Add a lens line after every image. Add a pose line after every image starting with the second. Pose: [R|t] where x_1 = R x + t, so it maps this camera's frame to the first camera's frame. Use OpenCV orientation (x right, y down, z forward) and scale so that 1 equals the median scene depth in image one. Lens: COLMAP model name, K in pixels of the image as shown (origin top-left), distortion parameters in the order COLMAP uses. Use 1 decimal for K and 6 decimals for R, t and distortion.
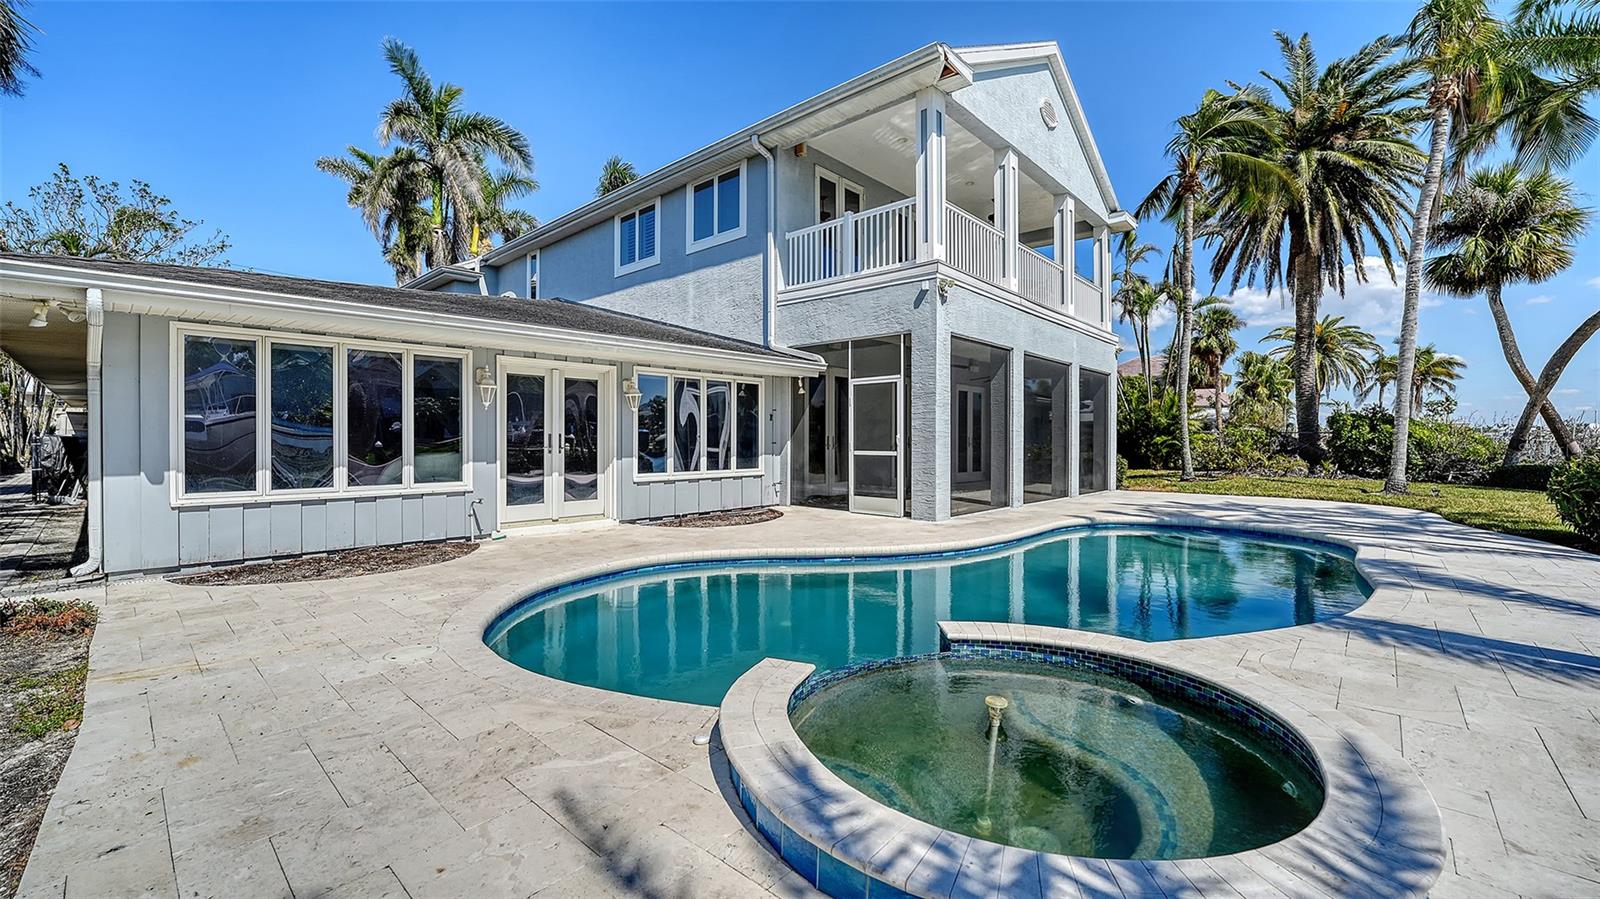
lens RADIAL K [[648.9, 0, 802.3], [0, 648.9, 437.9], [0, 0, 1]] dist [-0.025266, 0.000205]
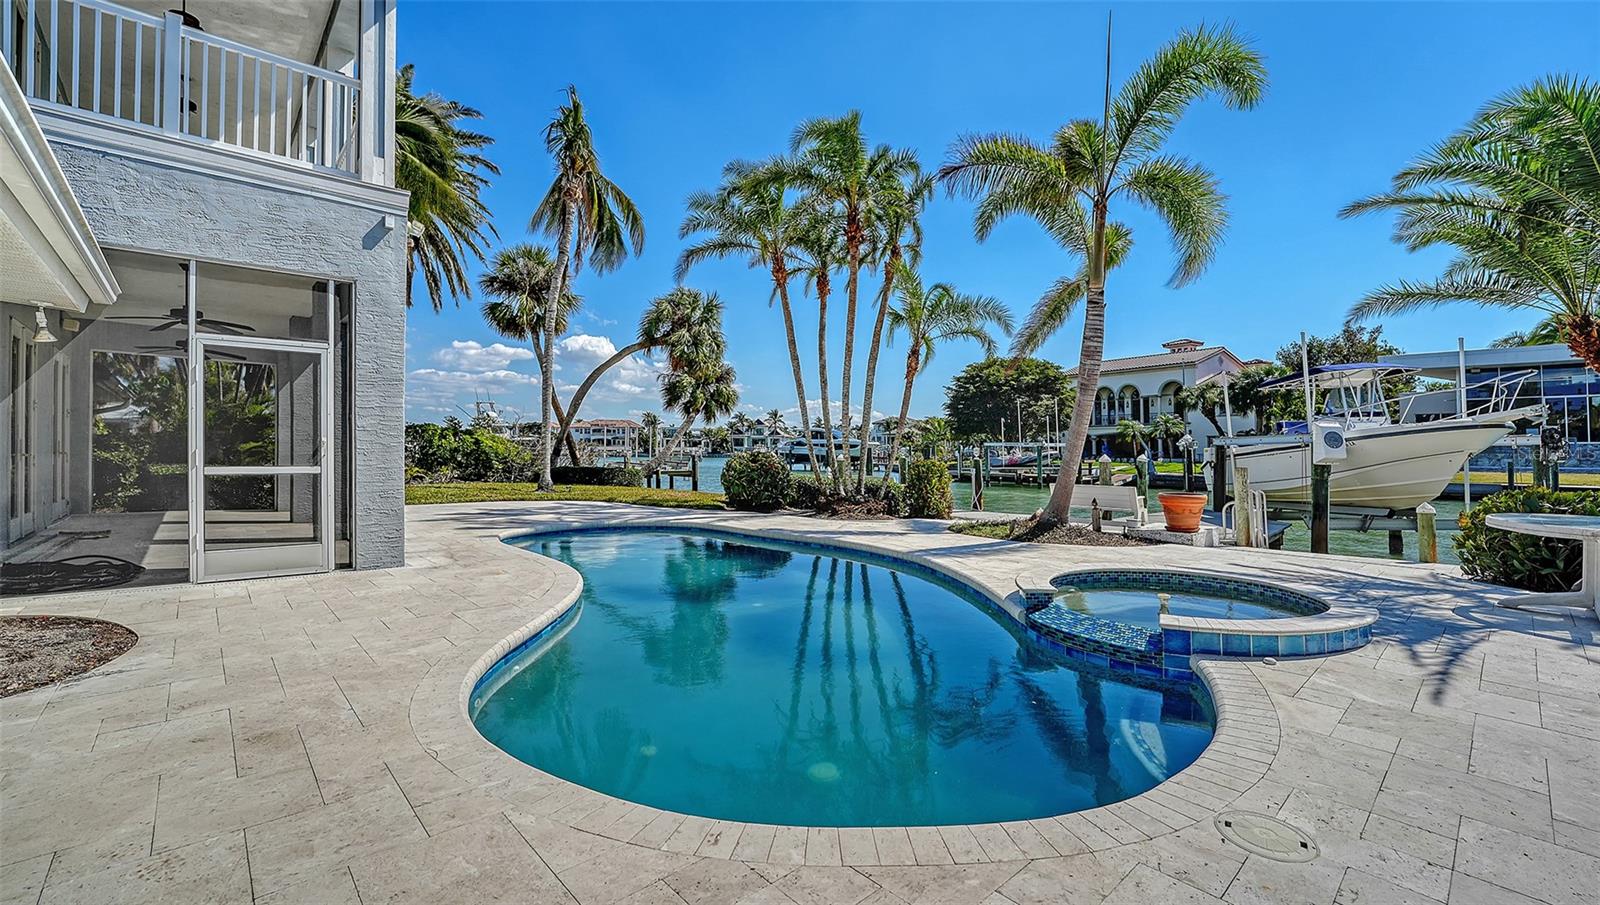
lens RADIAL K [[667.6, 0, 807.4], [0, 667.6, 453.8], [0, 0, 1]] dist [-0.023676, -0.000199]
pose [[0.085783, -0.003124, 0.996309, -0.436369], [-0.008393, 0.999957, 0.003858, 0.002367], [-0.996278, -0.008693, 0.085753, 0.488300]]
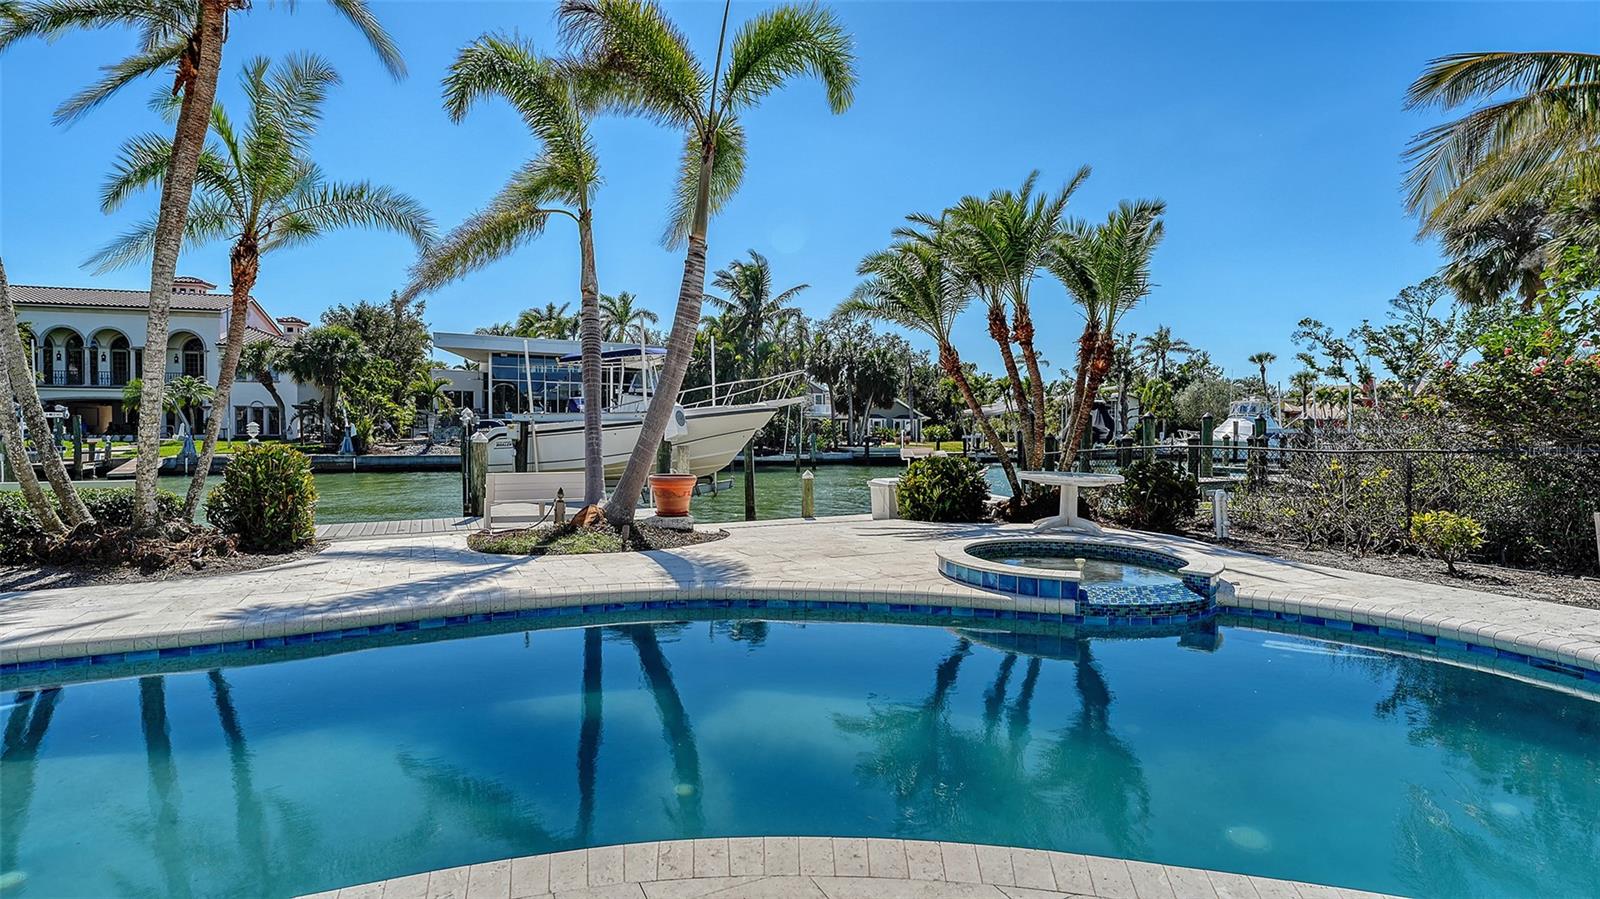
lens RADIAL K [[765.1, 0, 800.0], [0, 765.1, 449.5], [0, 0, 1]] dist [-0.012883, -0.000551]
pose [[-0.927623, -0.013807, 0.373262, 0.064123], [-0.005925, 0.999735, 0.022257, 0.000596], [-0.373470, 0.018435, -0.927459, 0.965144]]
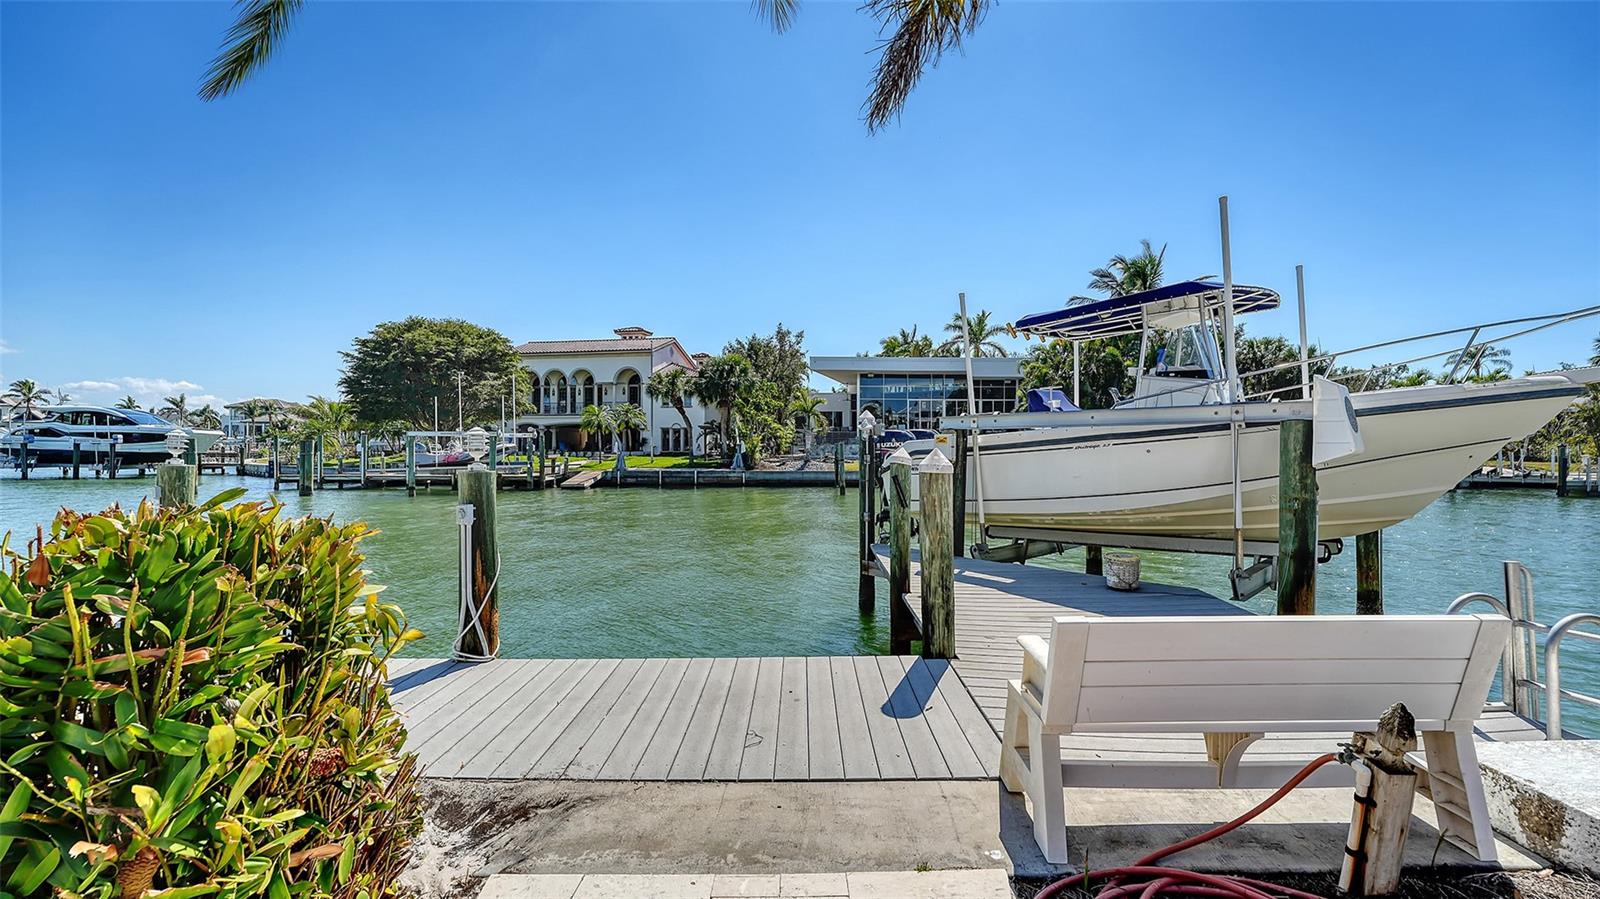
lens RADIAL K [[660.9, 0, 800.0], [0, 660.9, 449.5], [0, 0, 1]] dist [-0.017654, 0.000937]
pose [[-0.666292, -0.004260, 0.745679, 0.776910], [-0.003411, 0.999991, 0.002665, 0.003858], [-0.745683, -0.000768, -0.666300, 0.340935]]
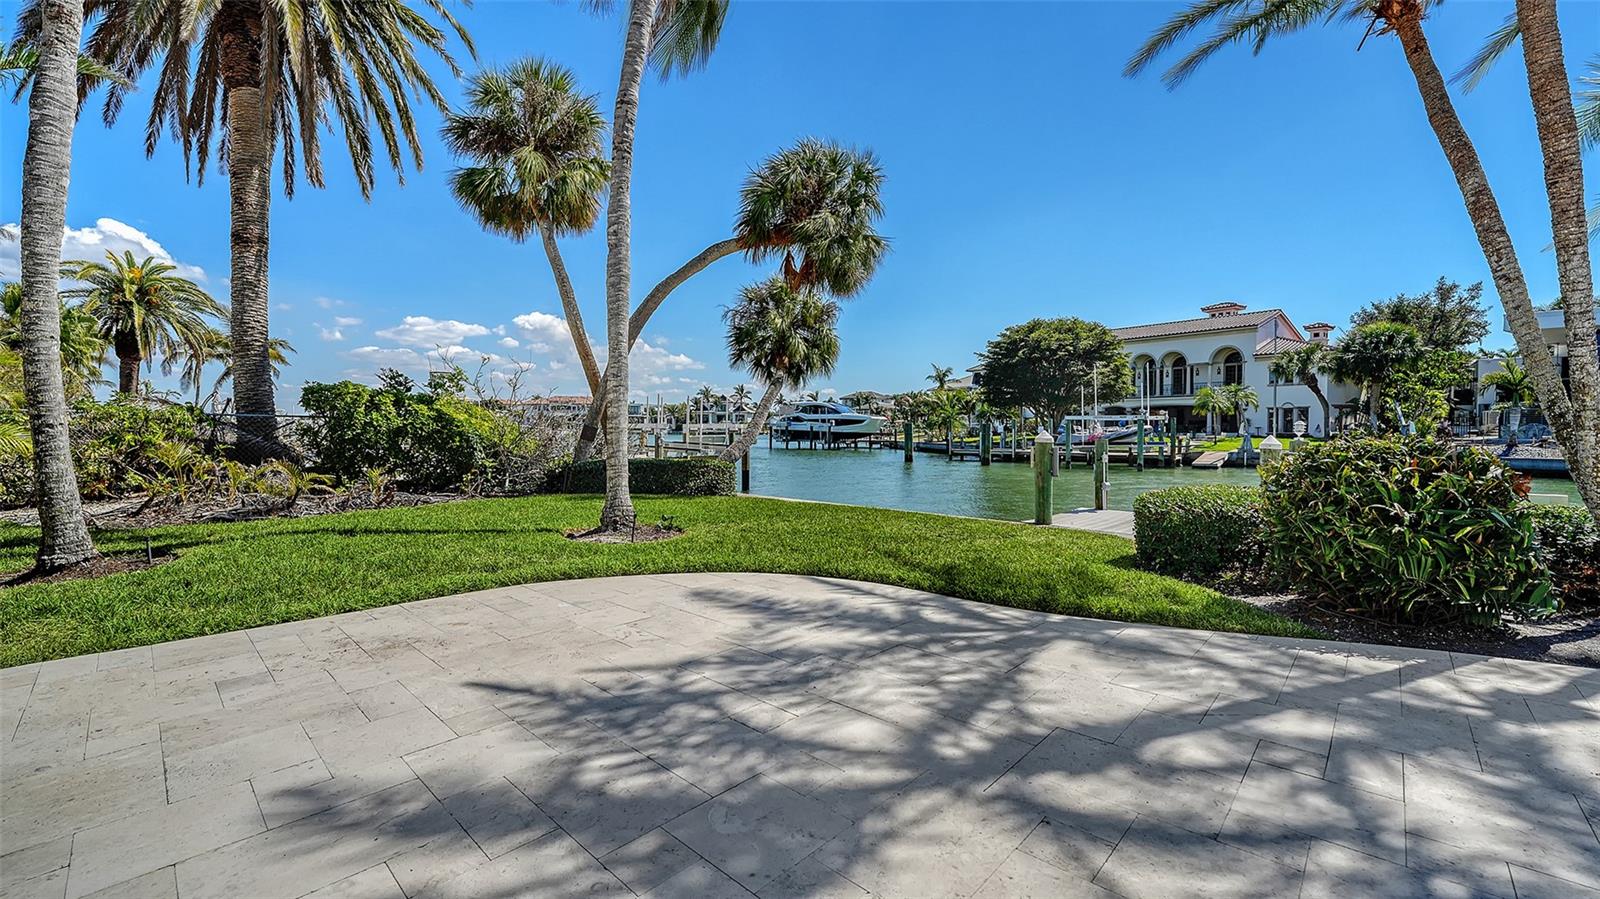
lens RADIAL K [[648.9, 0, 802.3], [0, 648.9, 437.9], [0, 0, 1]] dist [-0.025266, 0.000205]
pose [[0.023255, -0.016659, 0.999591, 0.550673], [-0.000942, 0.999860, 0.016686, -0.001474], [-0.999729, -0.001330, 0.023236, 1.112117]]
